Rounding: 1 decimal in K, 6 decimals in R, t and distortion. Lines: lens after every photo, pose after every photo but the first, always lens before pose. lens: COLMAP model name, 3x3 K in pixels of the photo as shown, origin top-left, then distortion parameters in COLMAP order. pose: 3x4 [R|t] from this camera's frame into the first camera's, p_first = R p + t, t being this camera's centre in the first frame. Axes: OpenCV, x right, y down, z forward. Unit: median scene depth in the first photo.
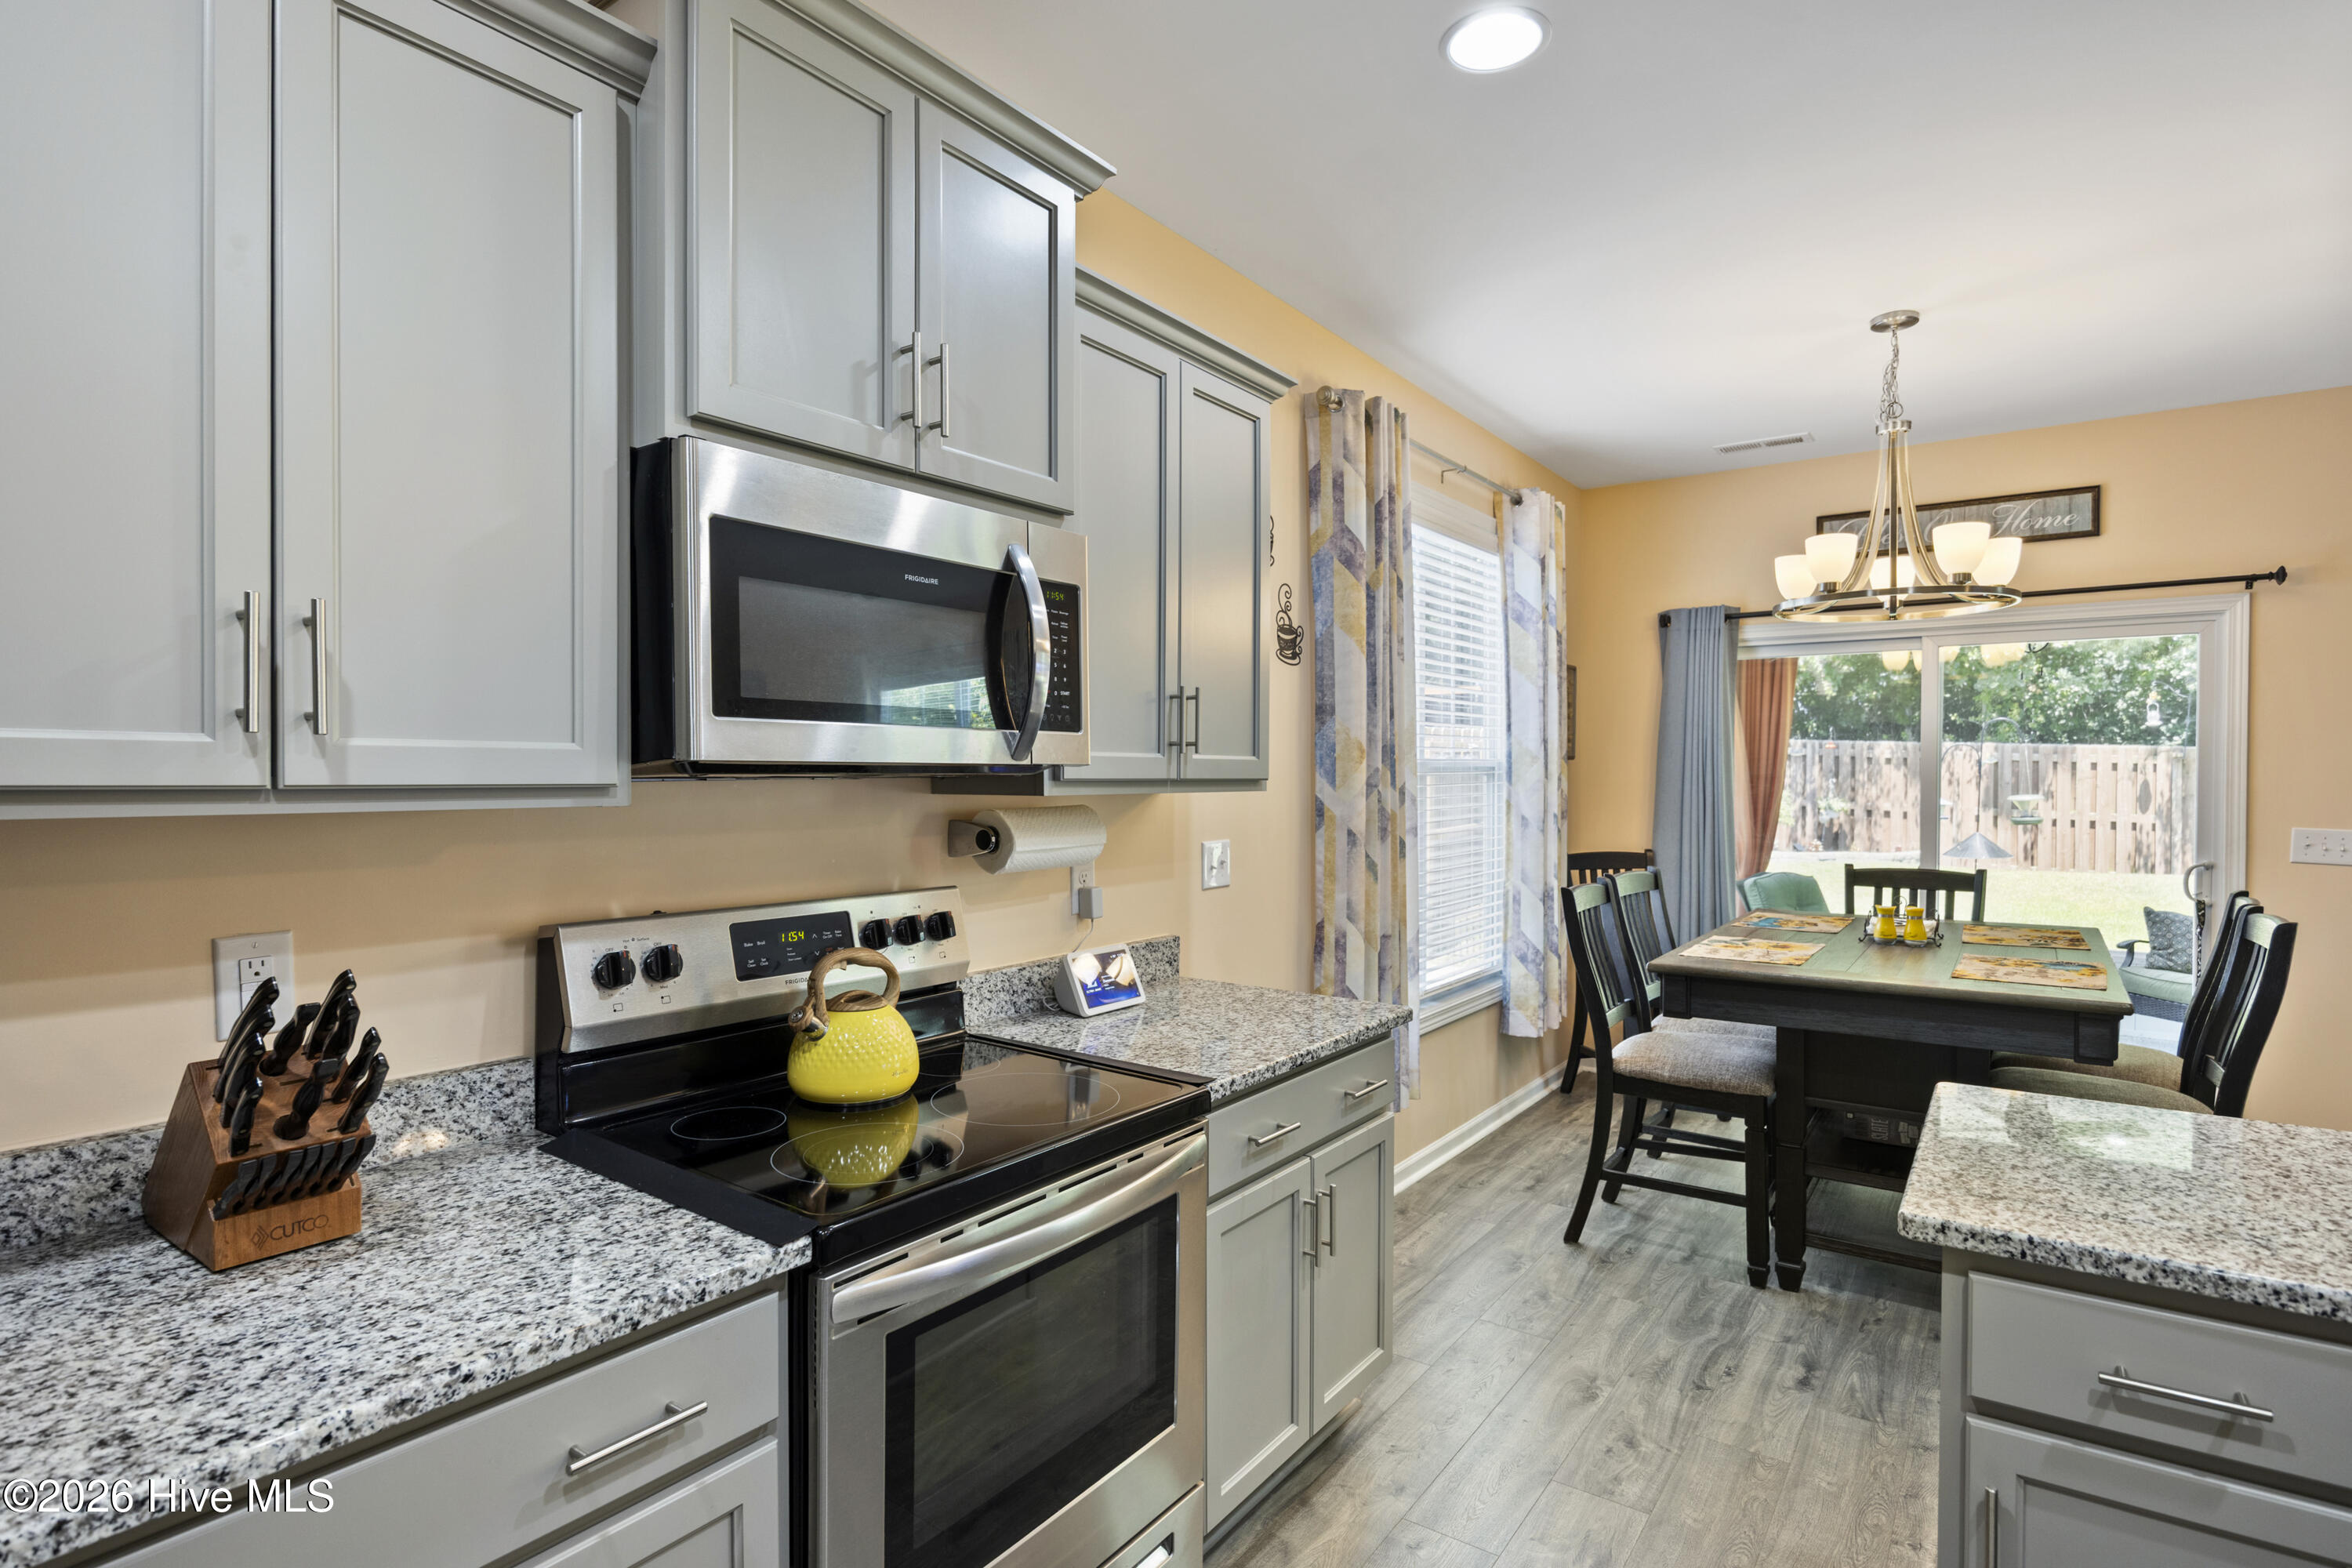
lens RADIAL K [[1179.0, 0, 1179.4], [0, 1179.0, 788.0], [0, 0, 1]] dist [-0.006227, -0.000093]
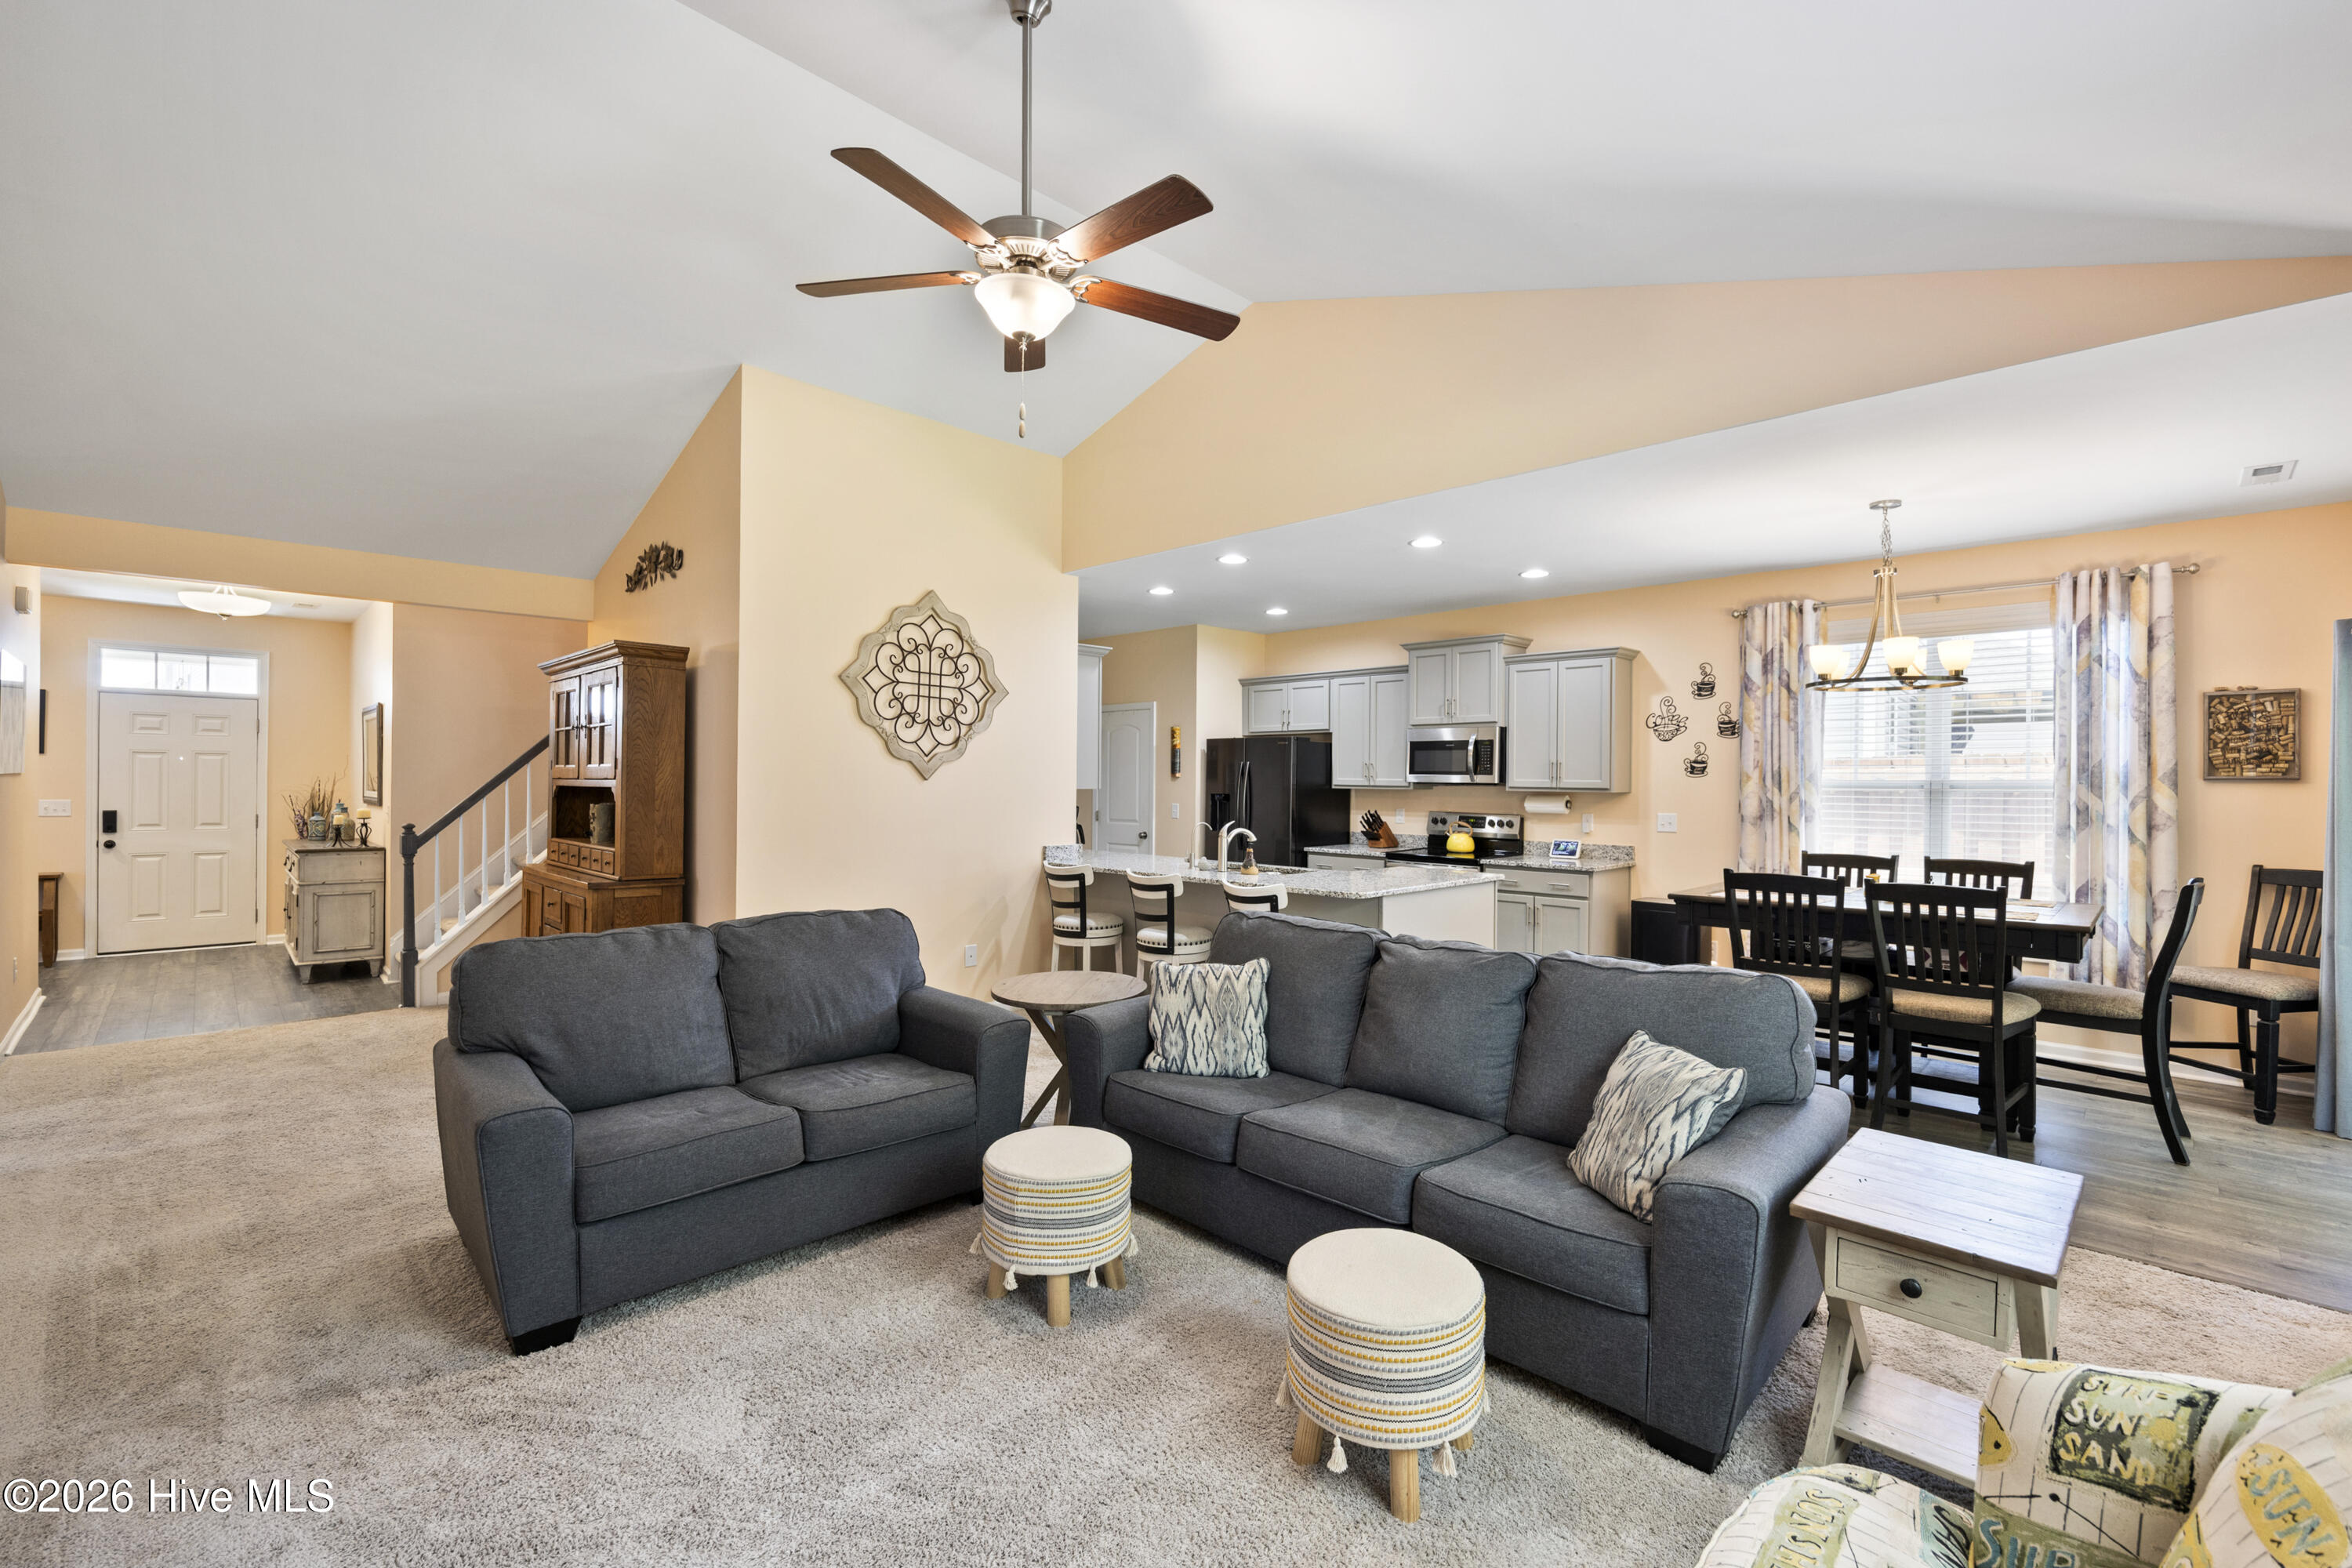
lens RADIAL K [[1007.5, 0, 1171.8], [0, 1007.5, 781.3], [0, 0, 1]] dist [-0.003610, -0.000376]
pose [[-0.172799, 0.003770, -0.984950, 4.007349], [-0.017624, 0.999821, 0.006918, -0.034799], [0.984799, 0.018554, -0.172702, 0.569831]]
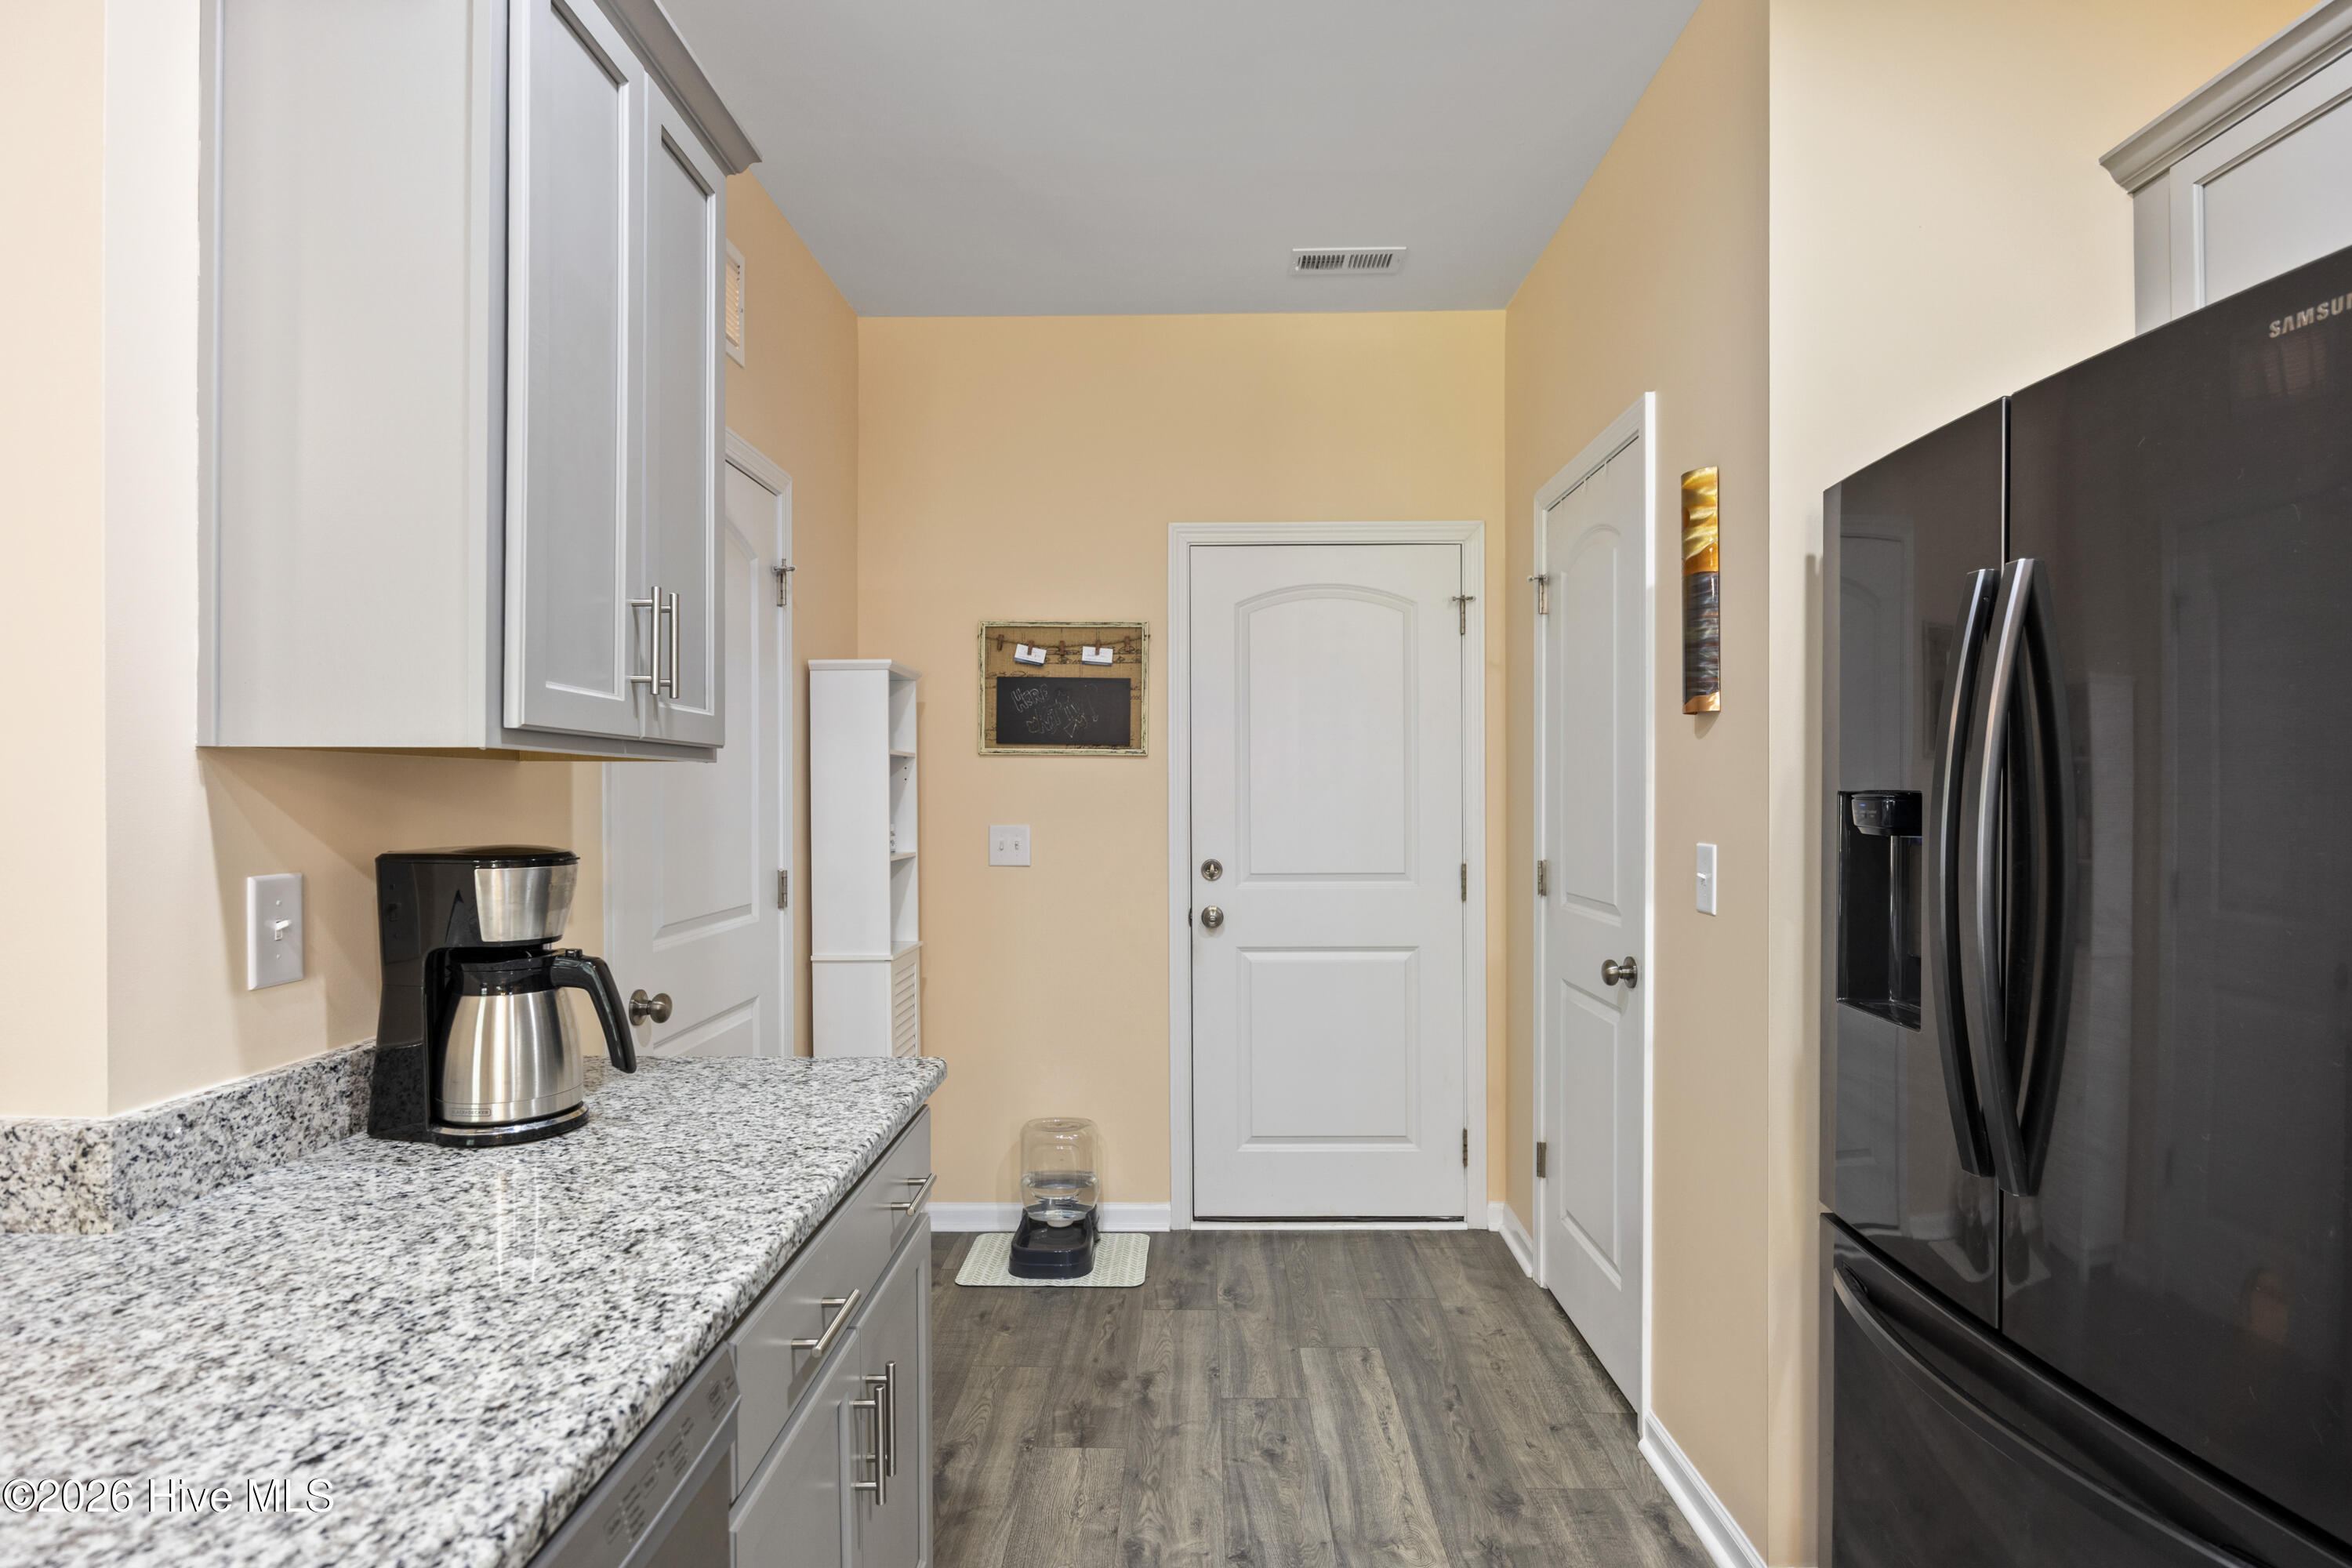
lens RADIAL K [[1209.3, 0, 1196.4], [0, 1209.3, 794.2], [0, 0, 1]] dist [-0.026393, -0.000927]
pose [[-0.814731, 0.005466, -0.579813, 0.346404], [-0.002357, 0.999916, 0.012738, 0.043818], [0.579834, 0.011744, -0.814650, 0.432764]]
